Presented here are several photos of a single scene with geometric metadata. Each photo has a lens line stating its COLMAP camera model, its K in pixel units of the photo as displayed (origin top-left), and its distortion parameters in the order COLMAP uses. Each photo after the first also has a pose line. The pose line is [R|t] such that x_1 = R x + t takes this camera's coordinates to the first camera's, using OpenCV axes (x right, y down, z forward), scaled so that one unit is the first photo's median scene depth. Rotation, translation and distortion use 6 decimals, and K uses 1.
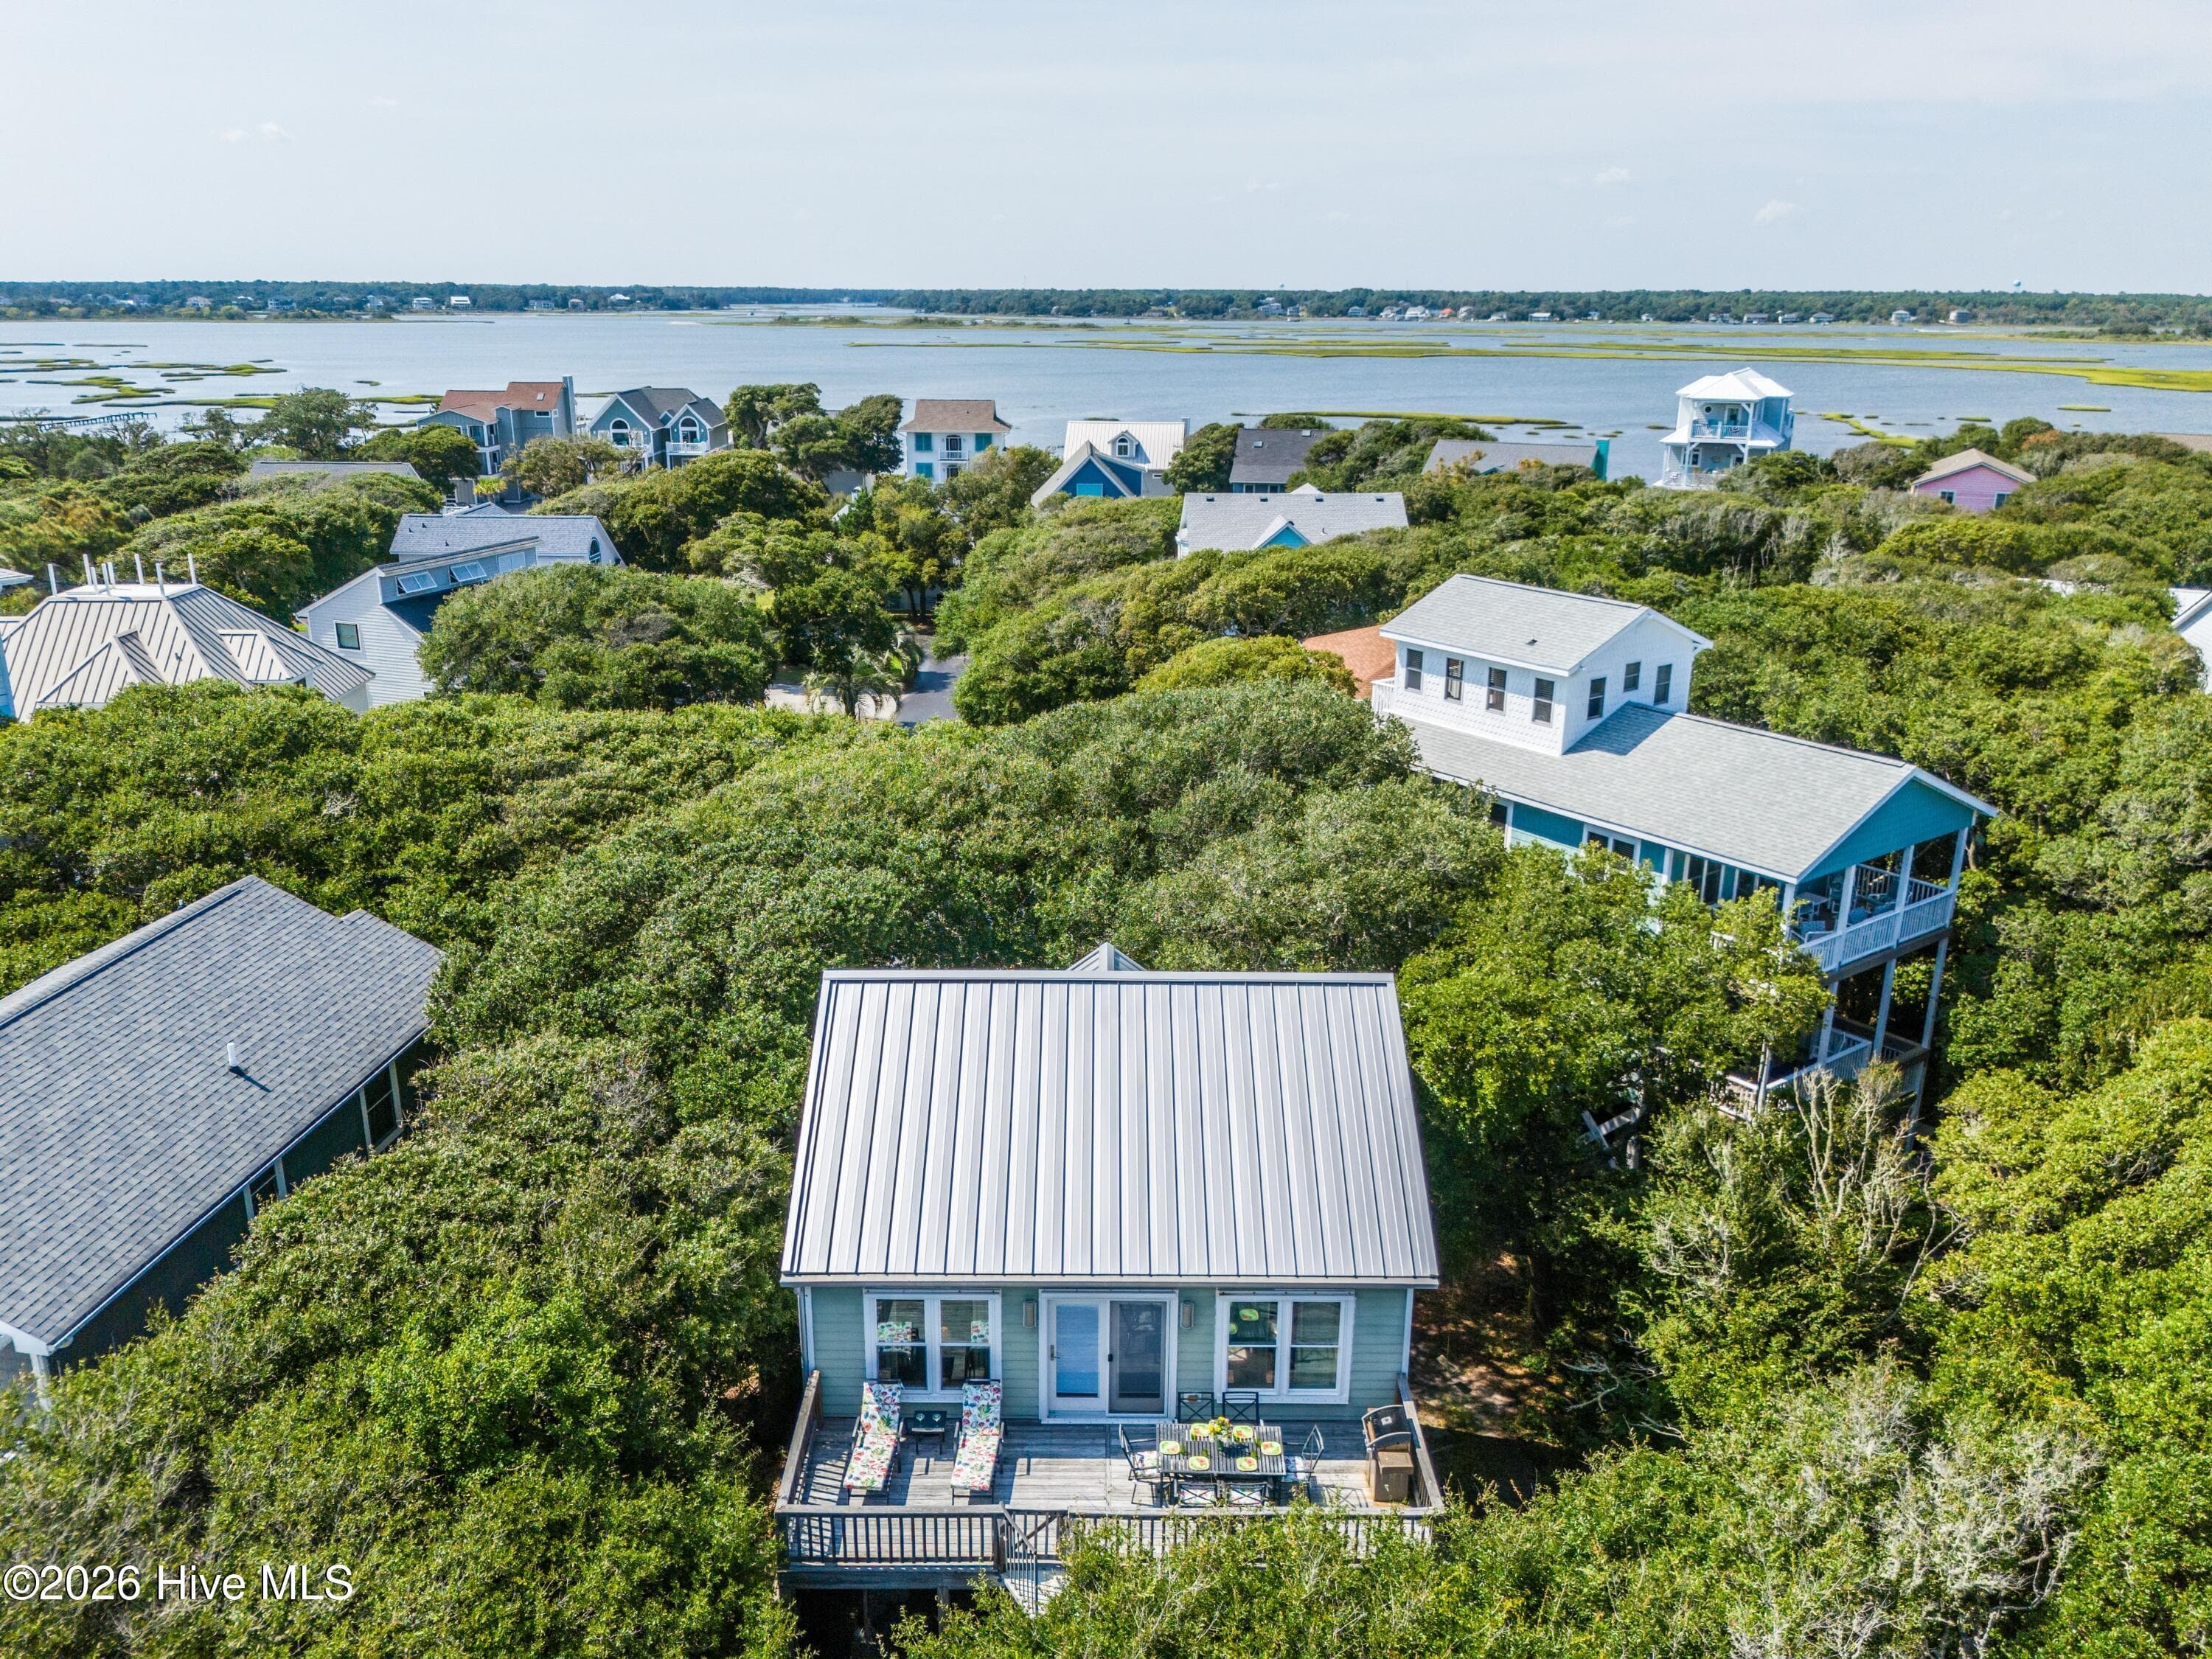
lens RADIAL K [[1652.0, 0, 1106.0], [0, 1652.0, 829.5], [0, 0, 1]] dist [0.045567, -0.071716]
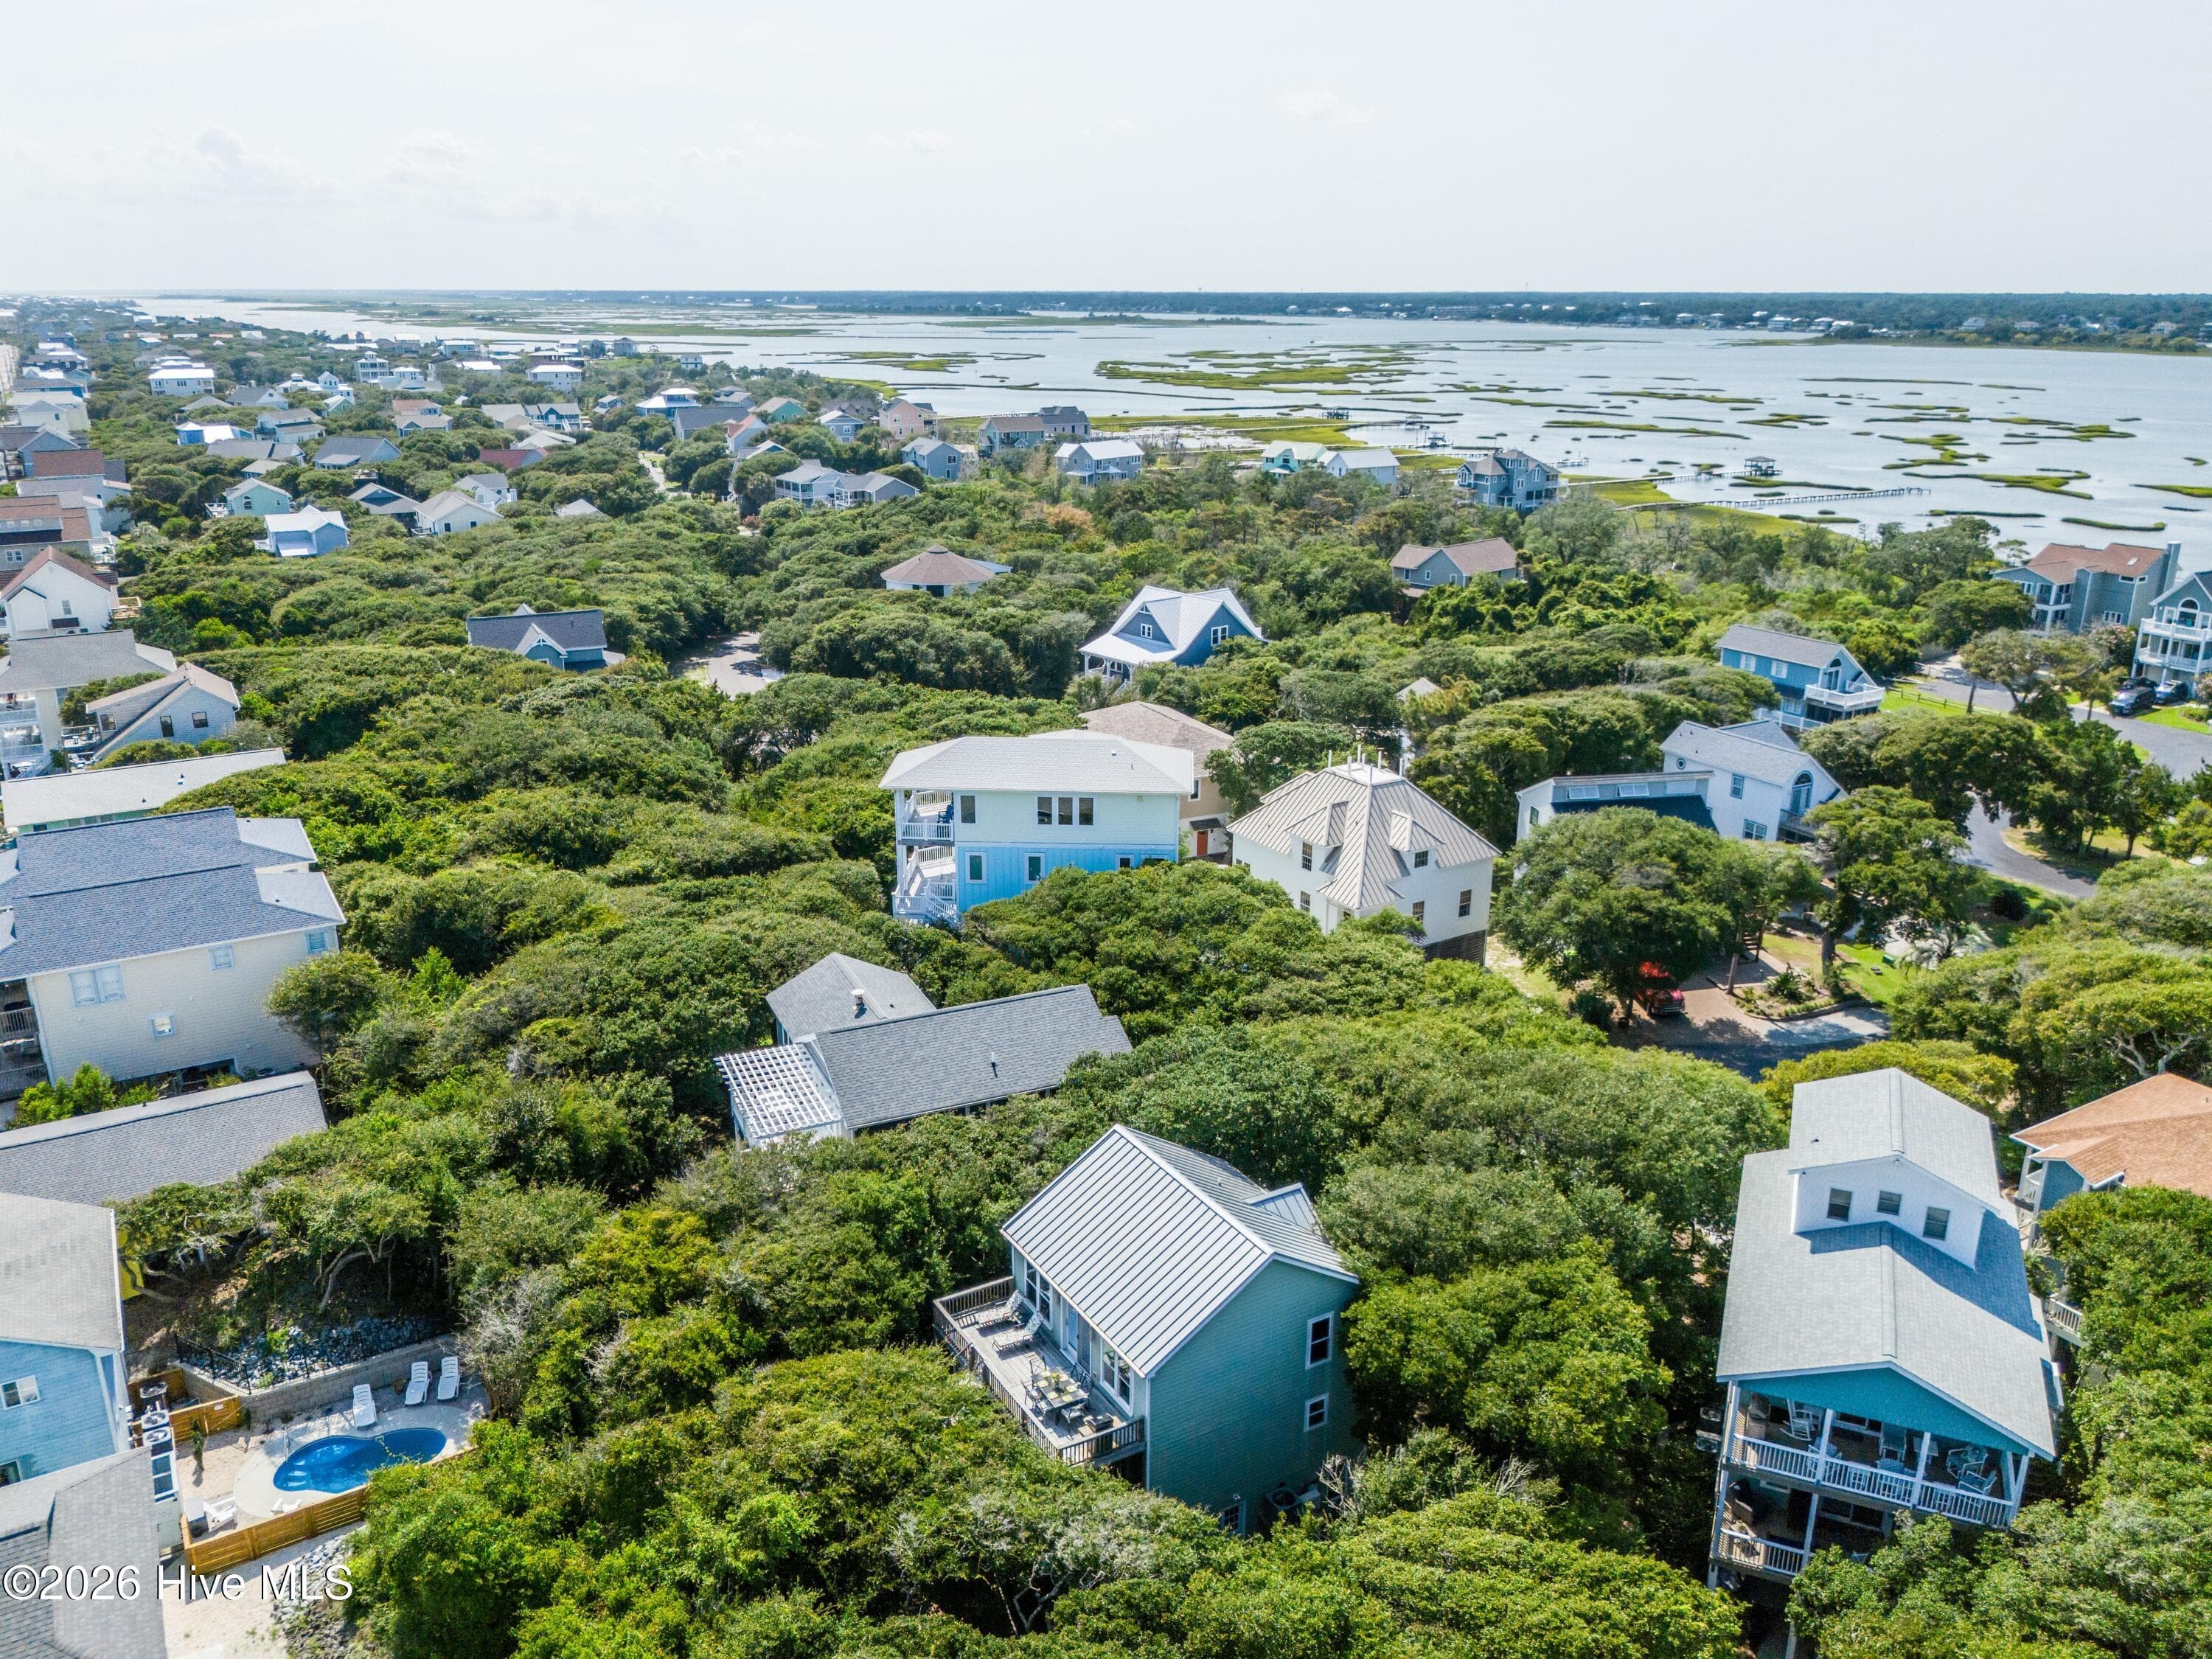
lens RADIAL K [[1652.0, 0, 1106.0], [0, 1652.0, 829.5], [0, 0, 1]] dist [0.045567, -0.071716]
pose [[0.501615, 0.262098, -0.824432, 0.324927], [-0.264651, 0.953802, 0.142203, -0.126470], [0.823616, 0.146856, 0.547806, -0.054718]]
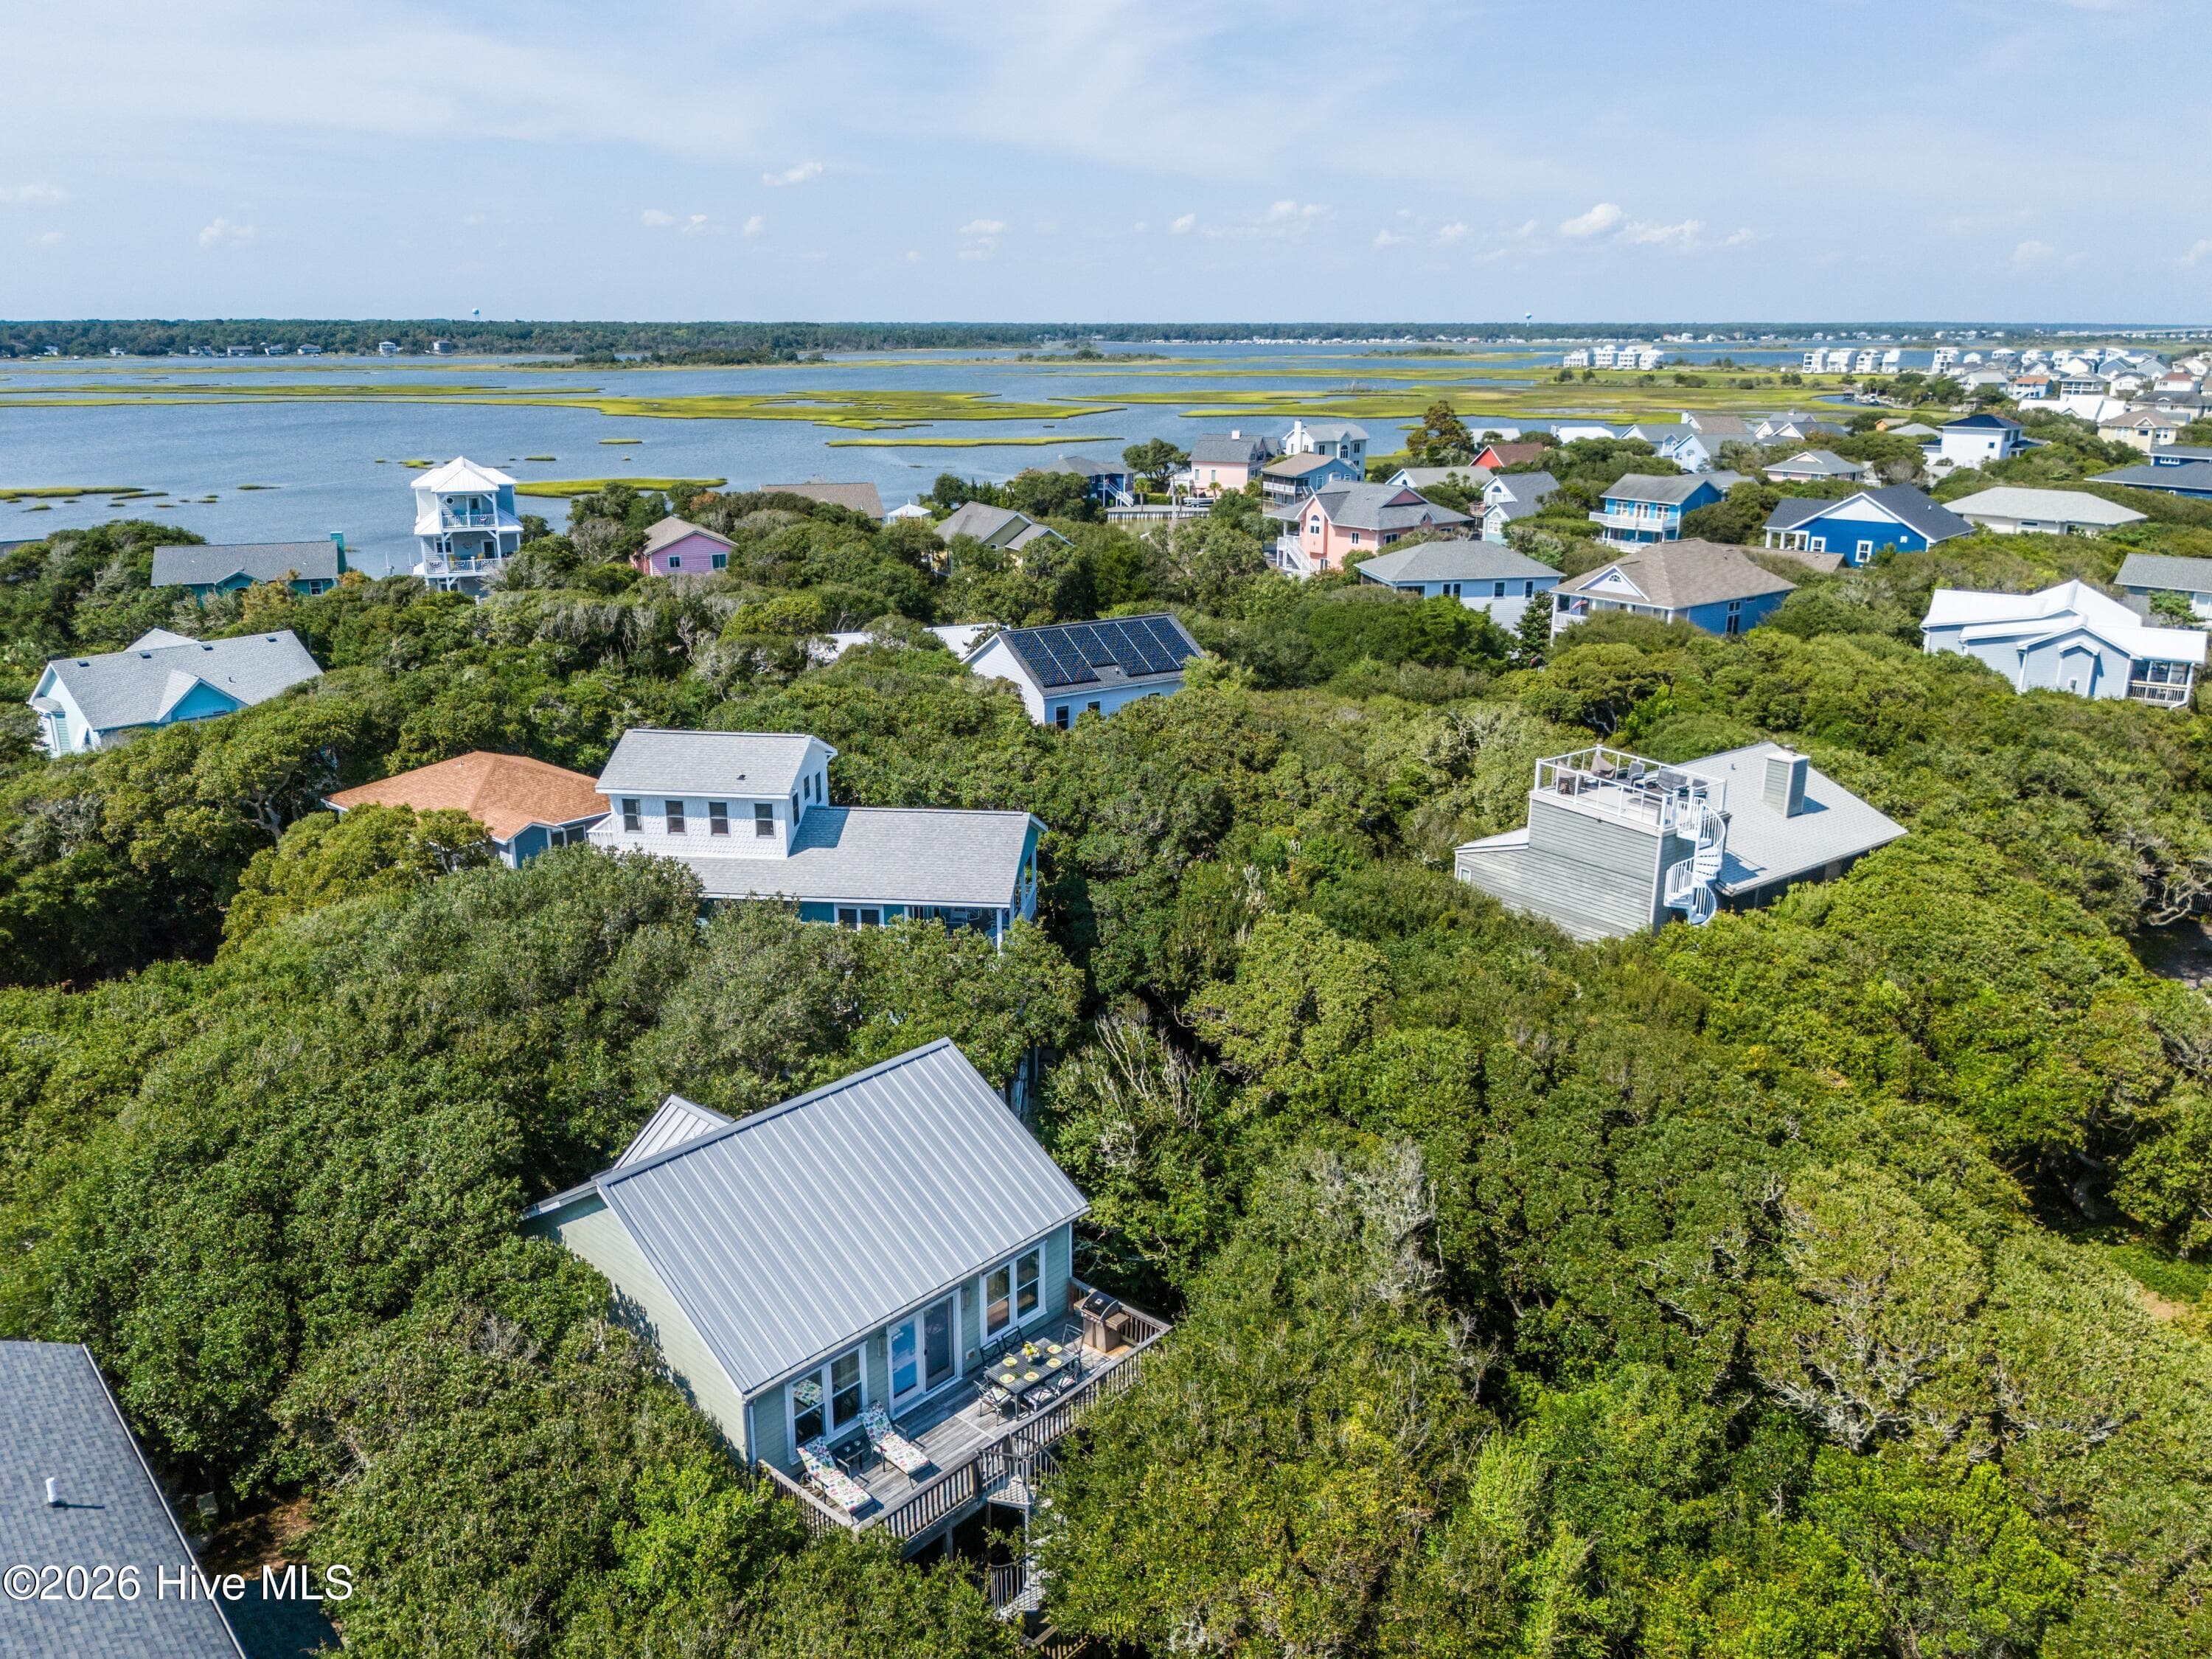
lens RADIAL K [[1659.2, 0, 1106.0], [0, 1659.2, 829.5], [0, 0, 1]] dist [0.047188, -0.076838]
pose [[0.675611, -0.216888, 0.704634, -0.156764], [0.227482, 0.970442, 0.080592, -0.038242], [-0.701285, 0.105843, 0.704980, -0.031599]]
